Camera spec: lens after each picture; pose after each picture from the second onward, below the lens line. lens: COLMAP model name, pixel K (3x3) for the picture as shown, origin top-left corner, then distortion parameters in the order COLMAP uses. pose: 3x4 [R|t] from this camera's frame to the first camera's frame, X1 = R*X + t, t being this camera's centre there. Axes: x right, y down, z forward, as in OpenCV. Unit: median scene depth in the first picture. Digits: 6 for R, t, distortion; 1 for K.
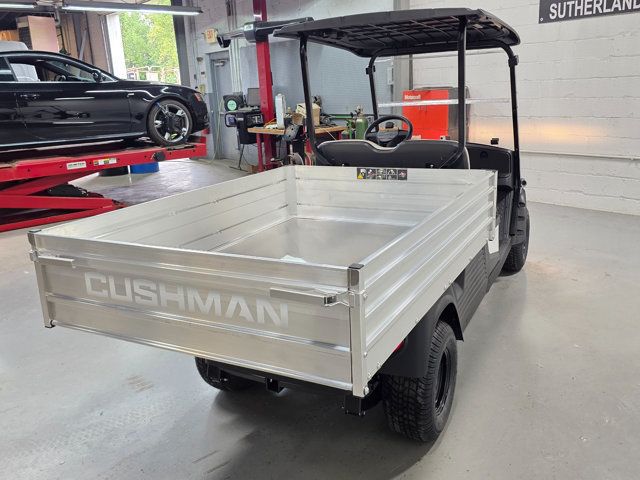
lens RADIAL K [[573.6, 0, 306.5], [0, 573.6, 239.3], [0, 0, 1]] dist [0.009086, -0.007991]
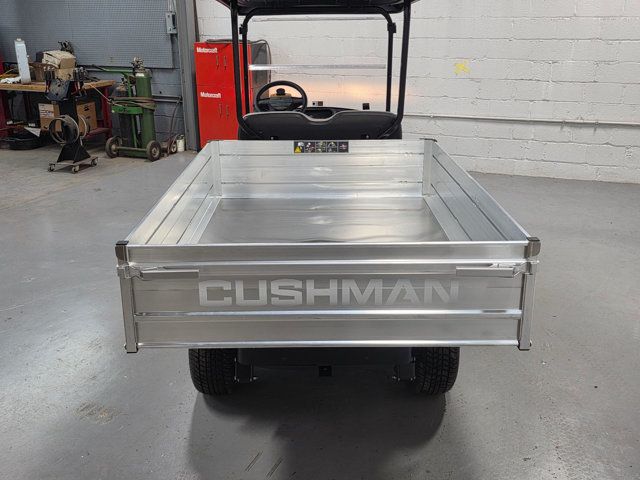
lens RADIAL K [[660.8, 0, 313.4], [0, 660.8, 237.0], [0, 0, 1]] dist [0.084335, -0.138392]
pose [[0.879561, -0.109560, 0.463000, -0.316268], [0.086324, 0.993723, 0.071155, -0.031617], [-0.467889, -0.022617, 0.883498, 0.001030]]
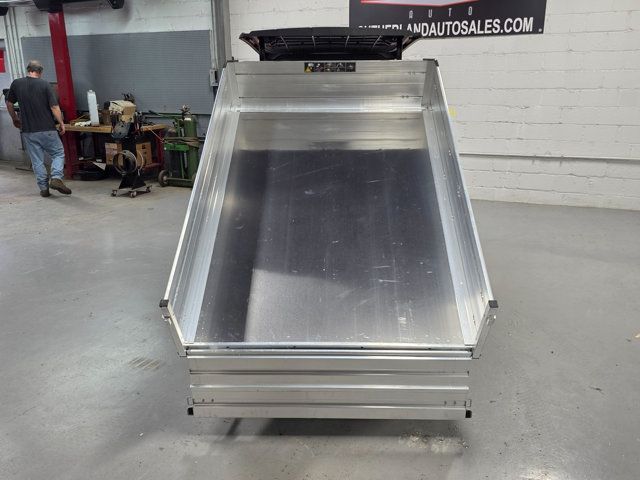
lens RADIAL K [[559.8, 0, 320.0], [0, 559.8, 240.0], [0, 0, 1]] dist [0.054195, -0.050983]
pose [[0.889812, -0.077497, 0.449699, -0.327105], [0.078079, 0.996797, 0.017285, 0.025183], [-0.449598, 0.019732, 0.893013, -0.036794]]
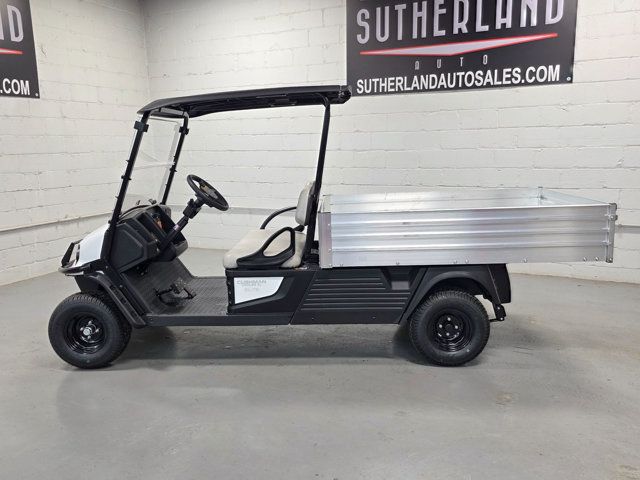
lens RADIAL K [[559.8, 0, 320.0], [0, 559.8, 240.0], [0, 0, 1]] dist [0.054195, -0.050983]
pose [[-0.437189, -0.091622, 0.894690, -0.754554], [0.276835, 0.932789, 0.230799, -0.255346], [-0.855703, 0.348584, -0.382441, 1.139182]]
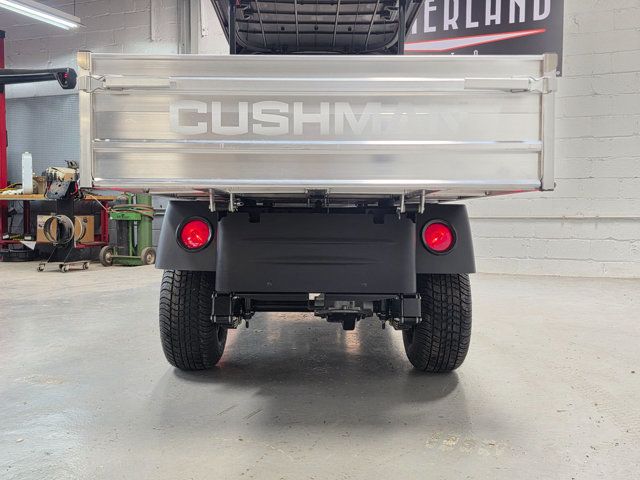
lens RADIAL K [[662.2, 0, 320.0], [0, 662.2, 240.0], [0, 0, 1]] dist [0.051764, -0.021756]
pose [[0.875894, 0.036265, 0.481139, -0.287487], [0.075102, 0.974771, -0.210192, 0.202021], [-0.476623, 0.220241, 0.851072, 0.077652]]
